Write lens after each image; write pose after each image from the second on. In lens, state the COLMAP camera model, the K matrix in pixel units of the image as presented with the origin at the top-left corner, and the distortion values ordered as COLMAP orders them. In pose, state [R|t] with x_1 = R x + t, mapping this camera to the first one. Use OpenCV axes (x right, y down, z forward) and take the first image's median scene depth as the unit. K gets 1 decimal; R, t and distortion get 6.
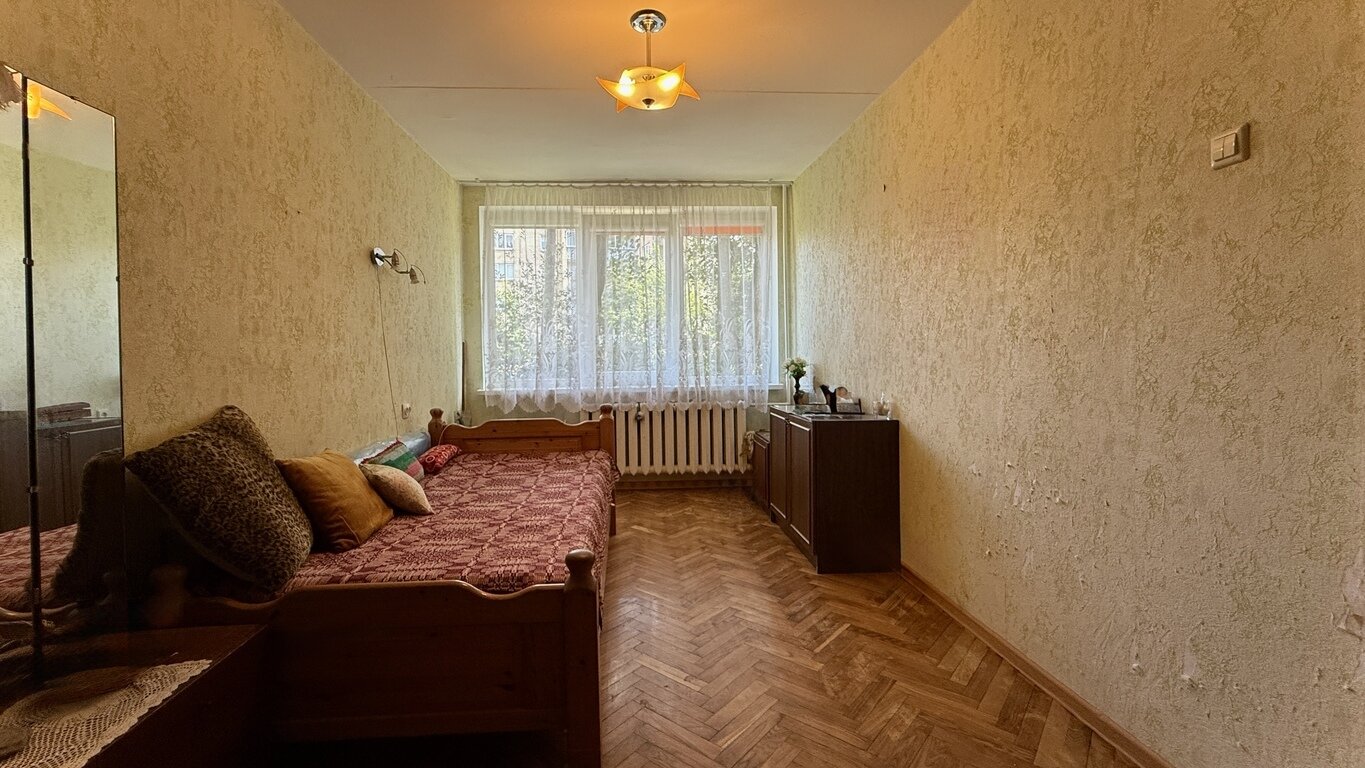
lens RADIAL K [[577.1, 0, 680.3], [0, 577.1, 365.1], [0, 0, 1]] dist [-0.002030, -0.000230]
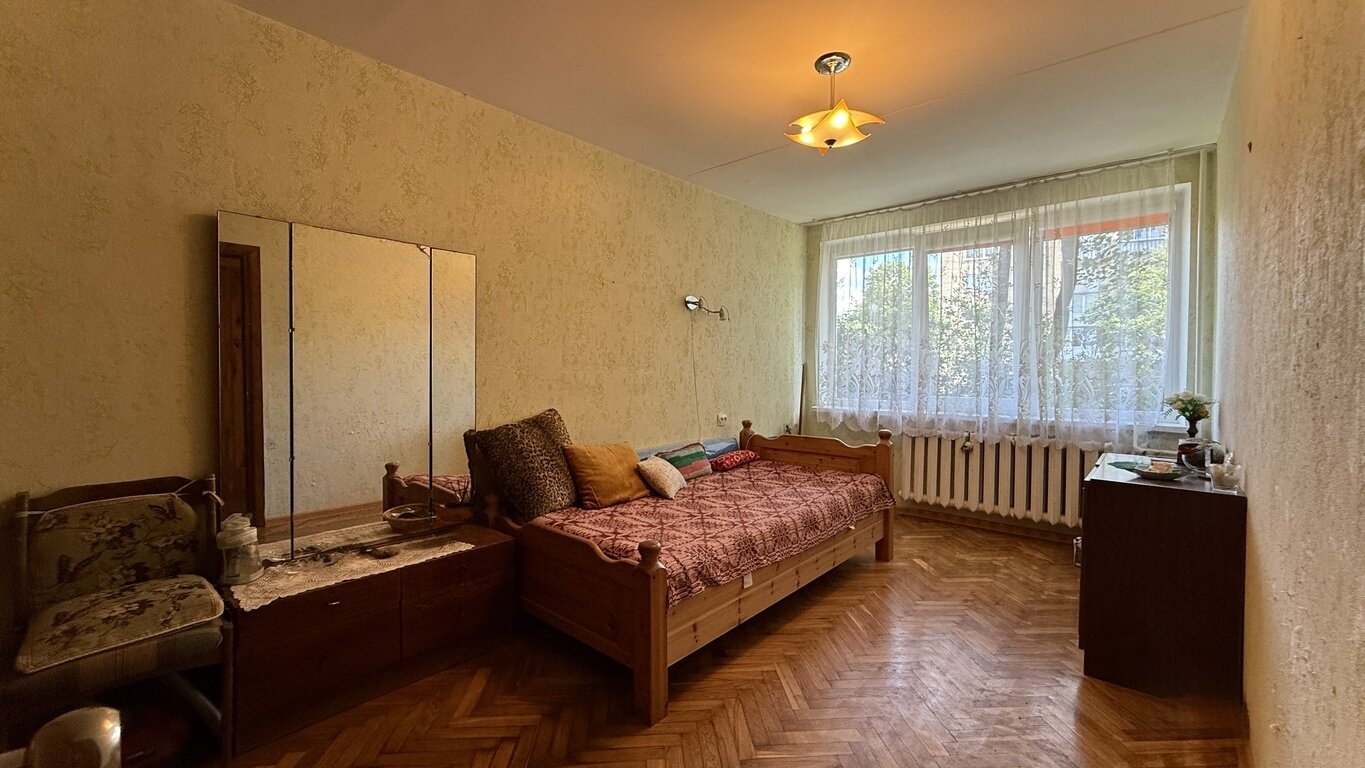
lens RADIAL K [[553.1, 0, 682.5], [0, 553.1, 384.0], [0, 0, 1]] dist [-0.008321, 0.000004]
pose [[0.698854, 0.038262, -0.714240, 0.272168], [-0.029428, 0.999261, 0.024737, -0.022709], [0.714659, 0.003731, 0.699463, 0.068487]]
